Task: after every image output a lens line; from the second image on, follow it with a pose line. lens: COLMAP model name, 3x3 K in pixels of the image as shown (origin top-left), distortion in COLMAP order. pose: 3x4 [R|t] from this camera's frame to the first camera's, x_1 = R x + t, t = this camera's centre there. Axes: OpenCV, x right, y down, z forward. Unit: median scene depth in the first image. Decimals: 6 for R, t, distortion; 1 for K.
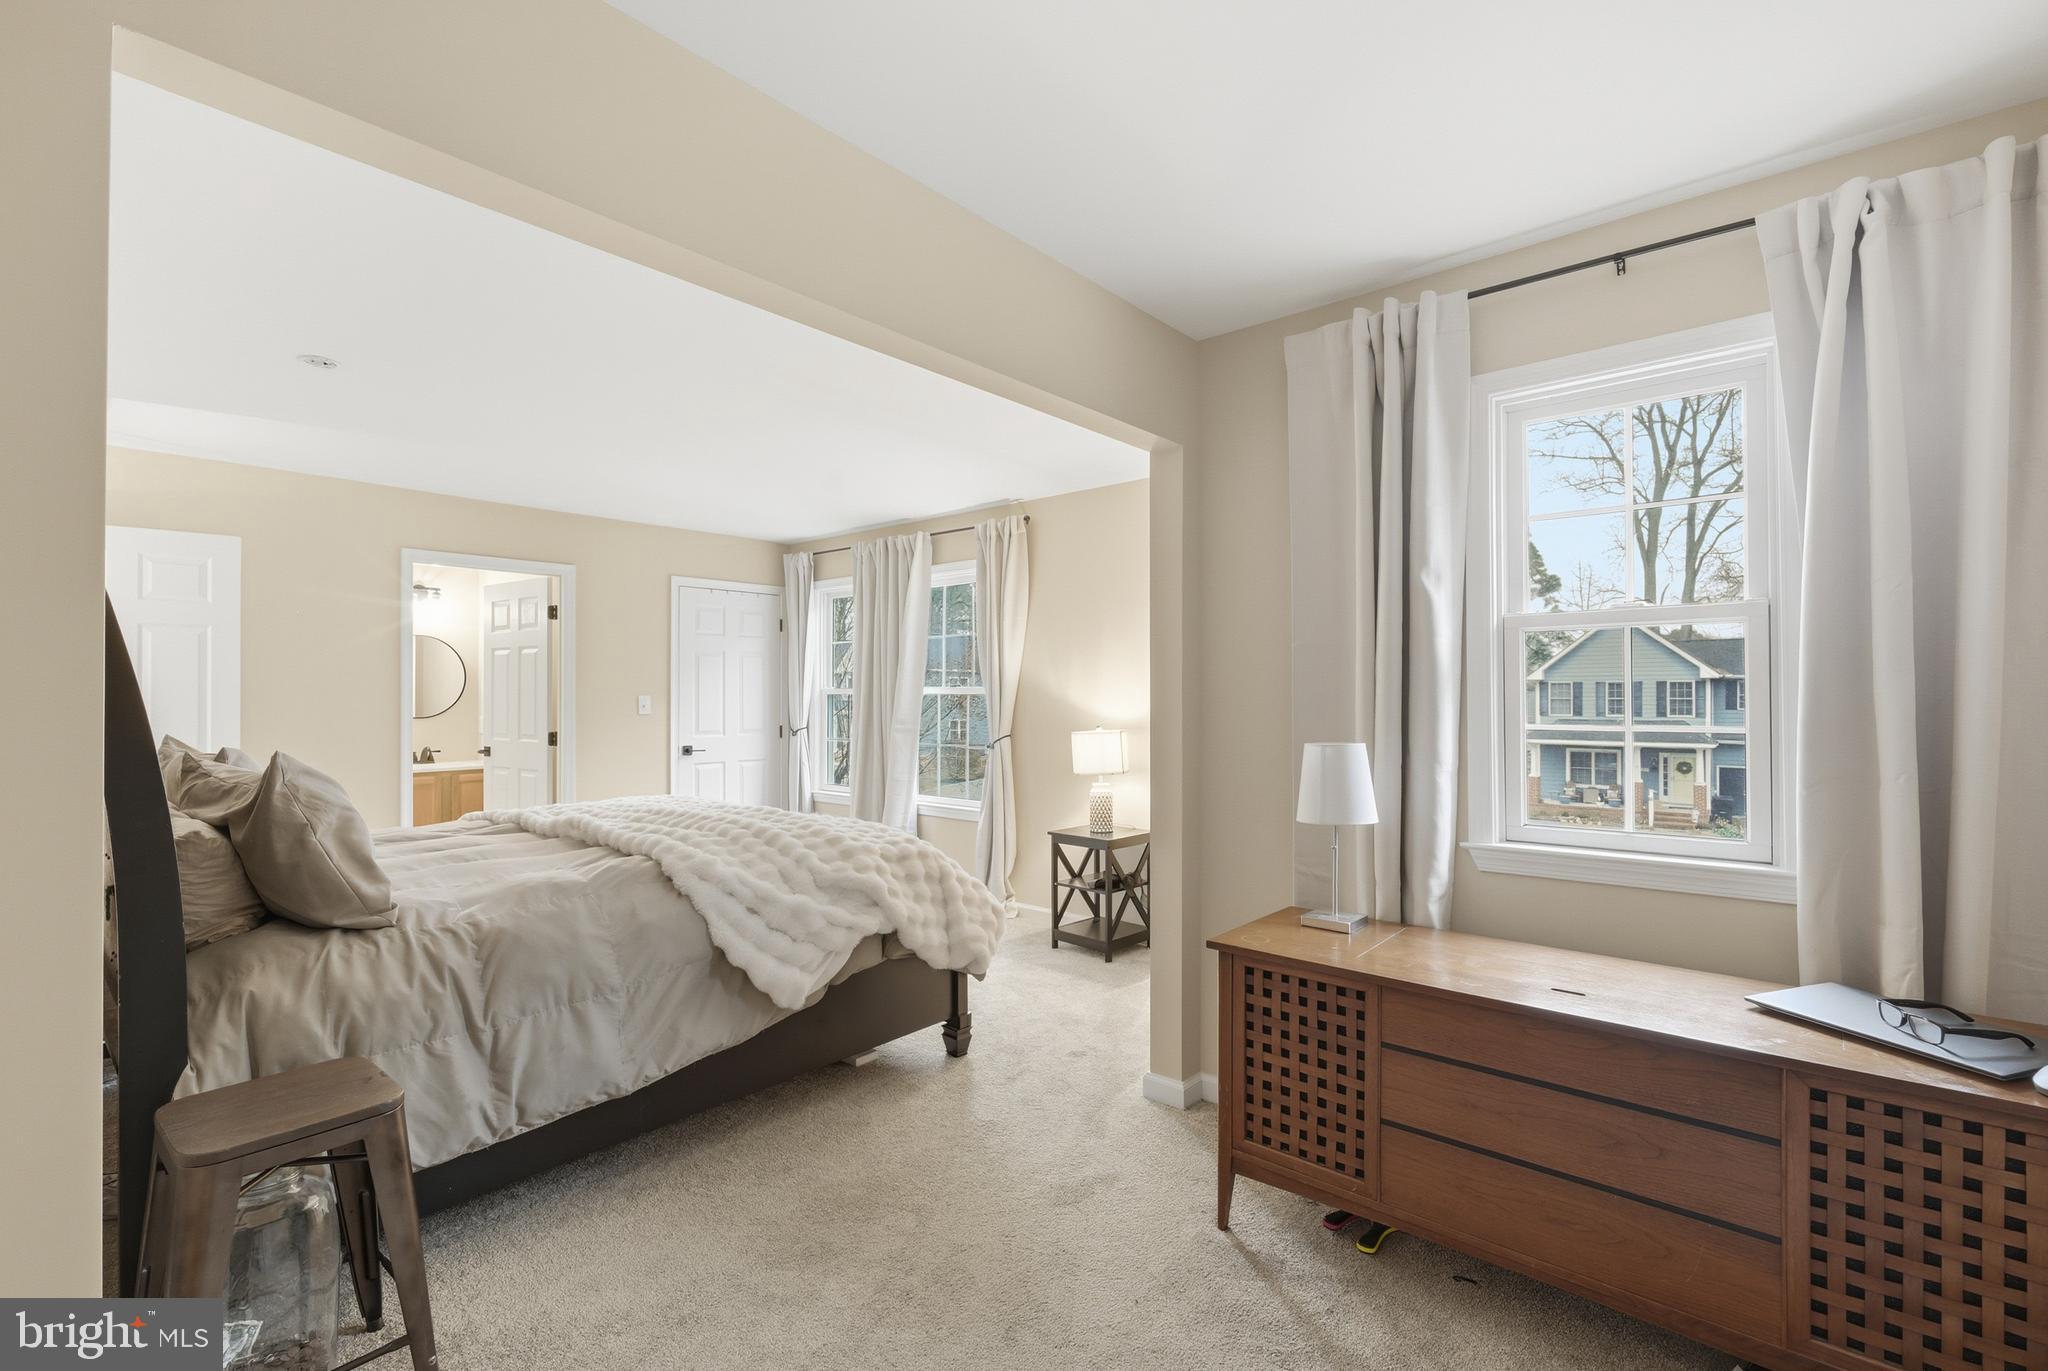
lens RADIAL K [[881.9, 0, 1020.3], [0, 881.9, 698.4], [0, 0, 1]] dist [-0.006918, 0.000736]
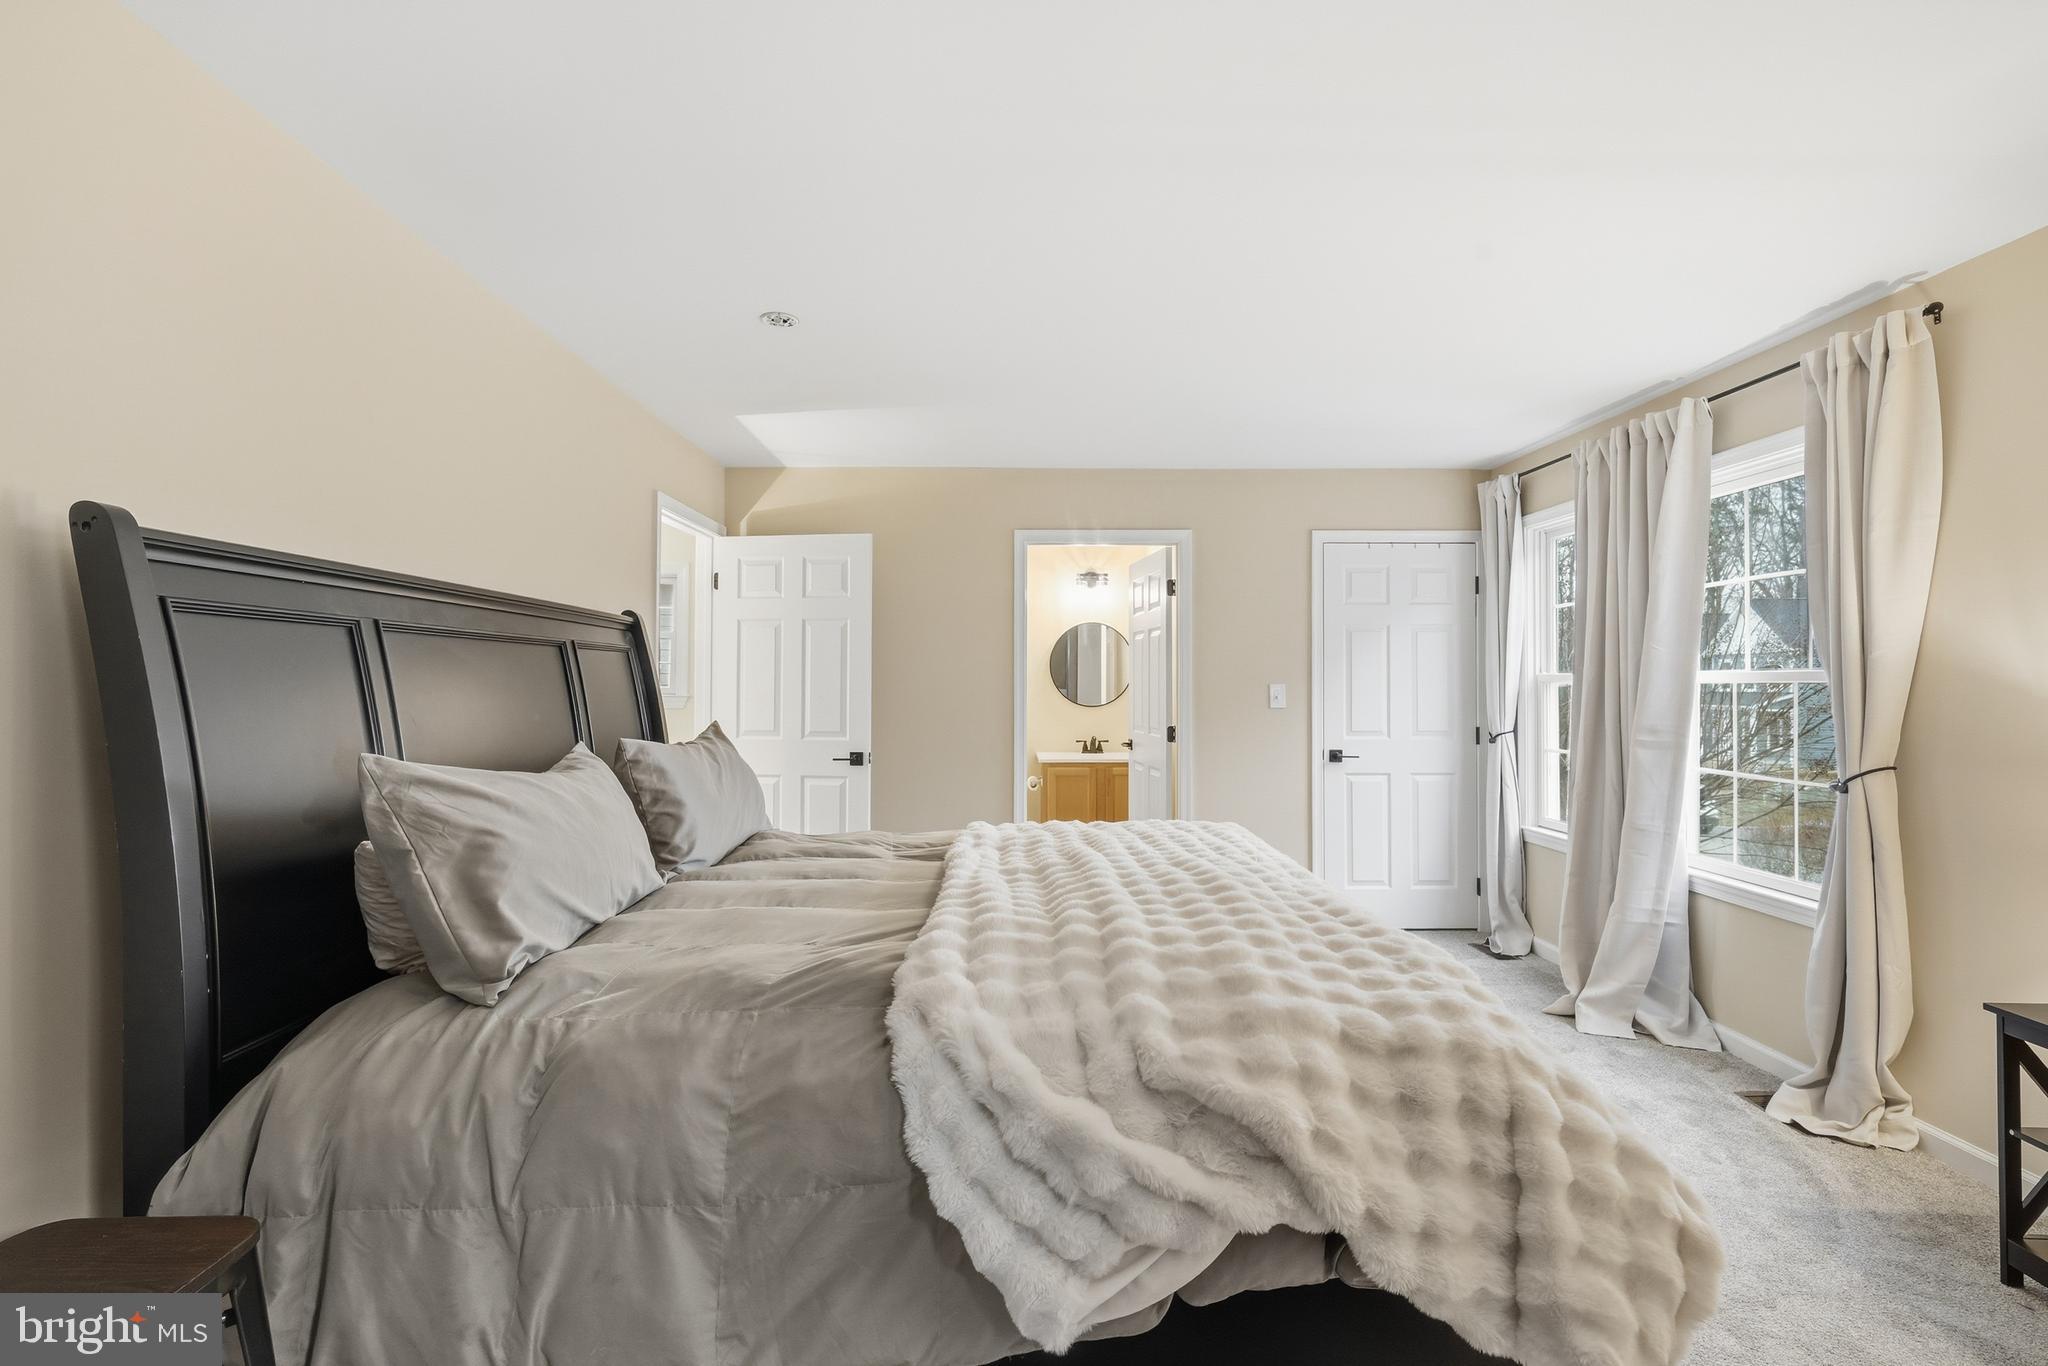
lens RADIAL K [[920.8, 0, 1025.4], [0, 920.8, 673.1], [0, 0, 1]] dist [-0.003156, 0.000451]
pose [[0.664246, -0.006626, -0.747485, 0.049811], [-0.005097, 0.999897, -0.013393, -0.001083], [0.747497, 0.012706, 0.664144, 0.312275]]
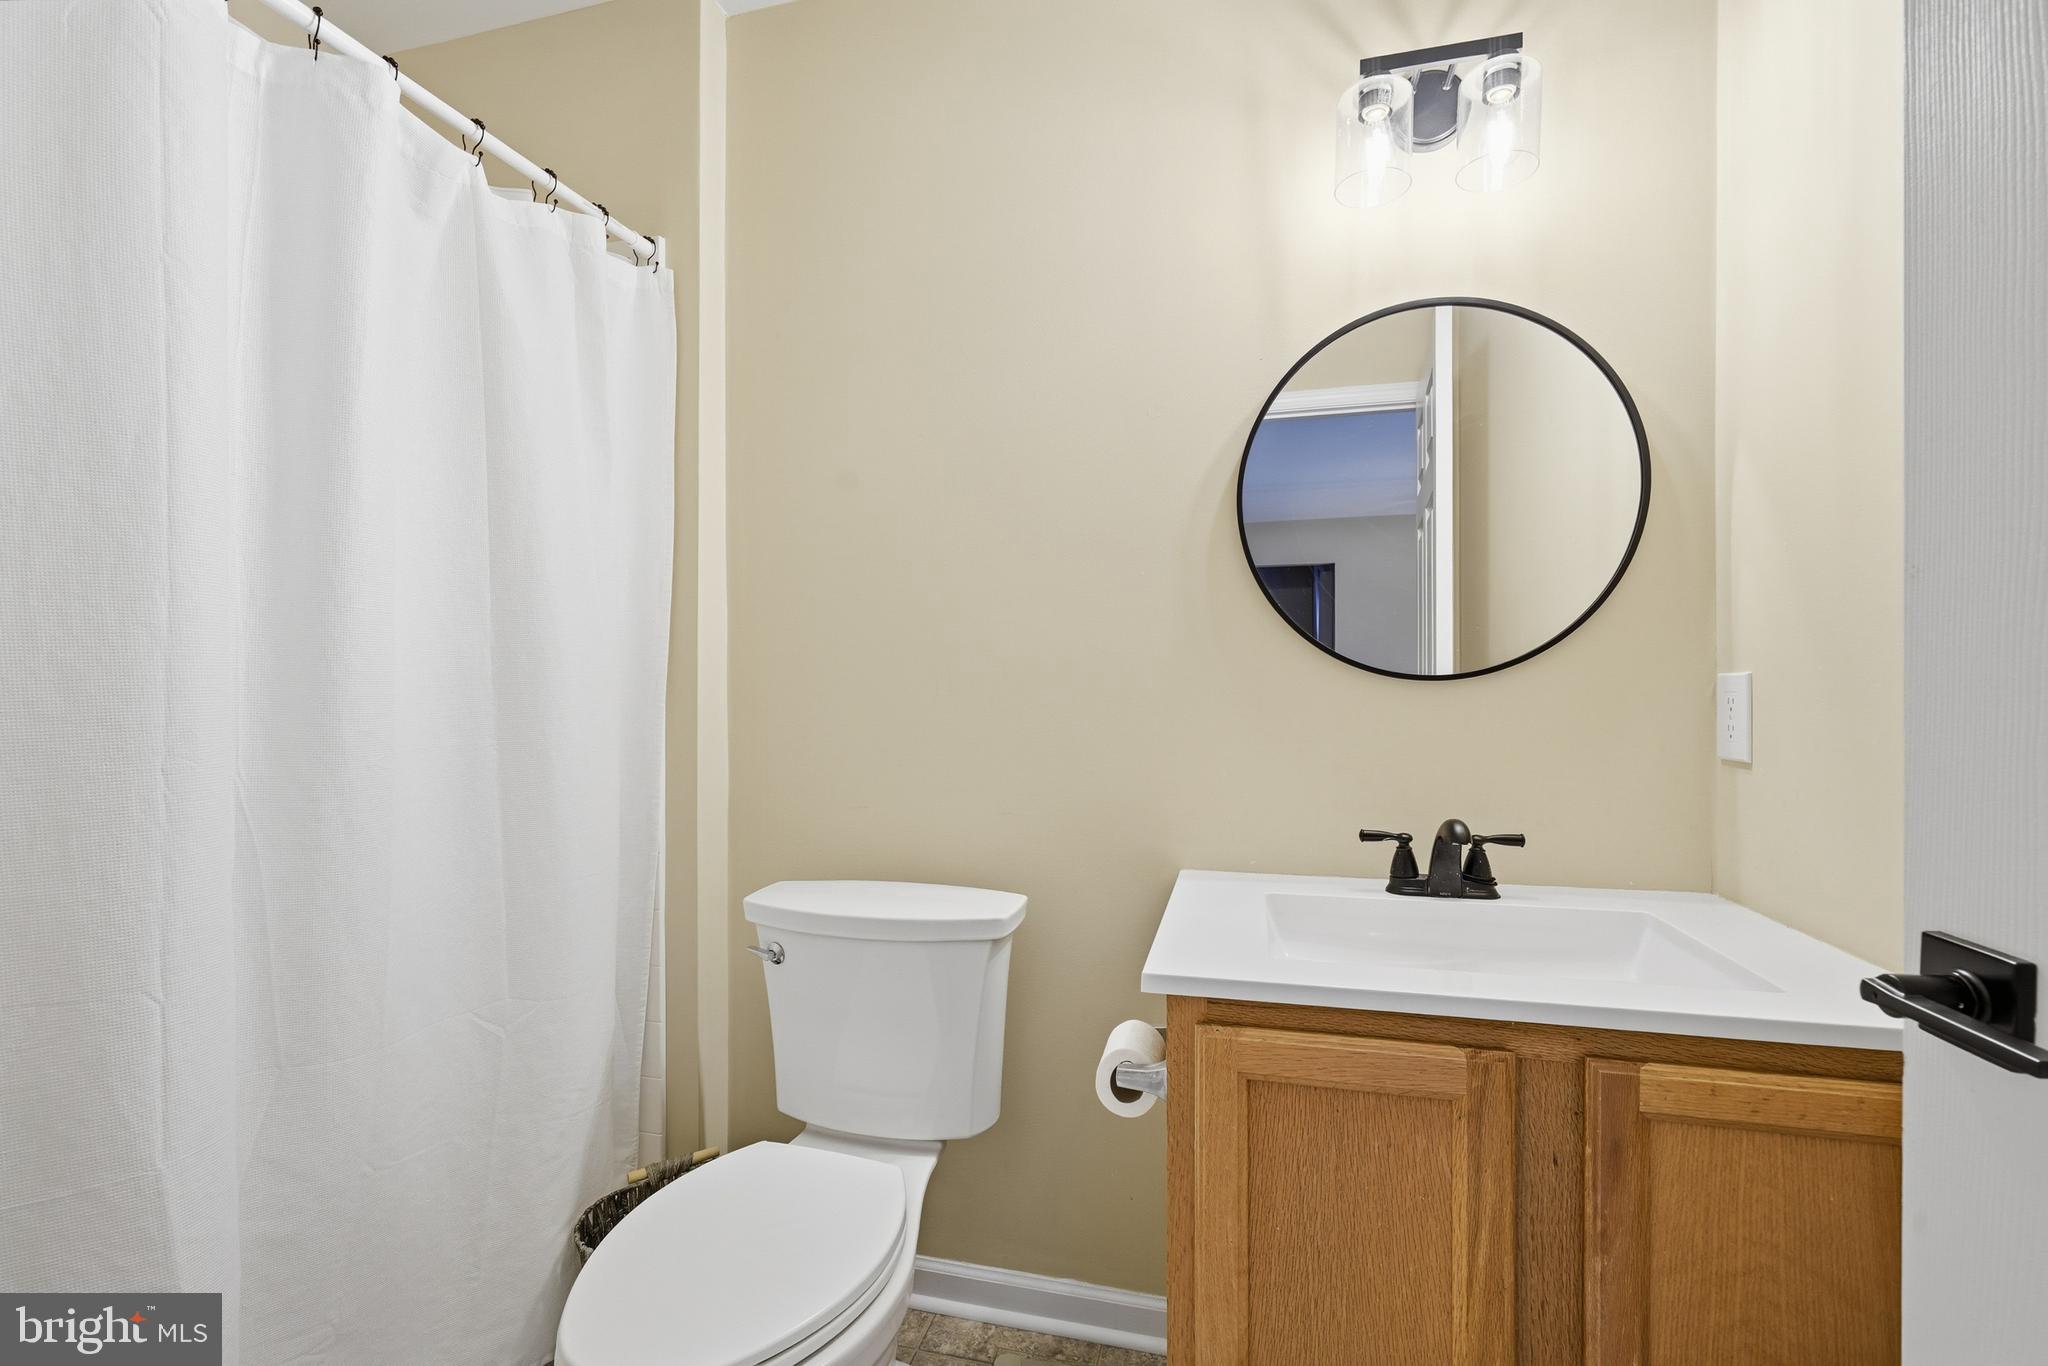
lens RADIAL K [[881.9, 0, 1020.3], [0, 881.9, 695.9], [0, 0, 1]] dist [-0.006918, 0.000736]
pose [[0.442902, 0.023417, -0.896264, -0.649087], [-0.002560, 0.999688, 0.024854, 0.027326], [0.896567, -0.008713, 0.442823, 0.988091]]
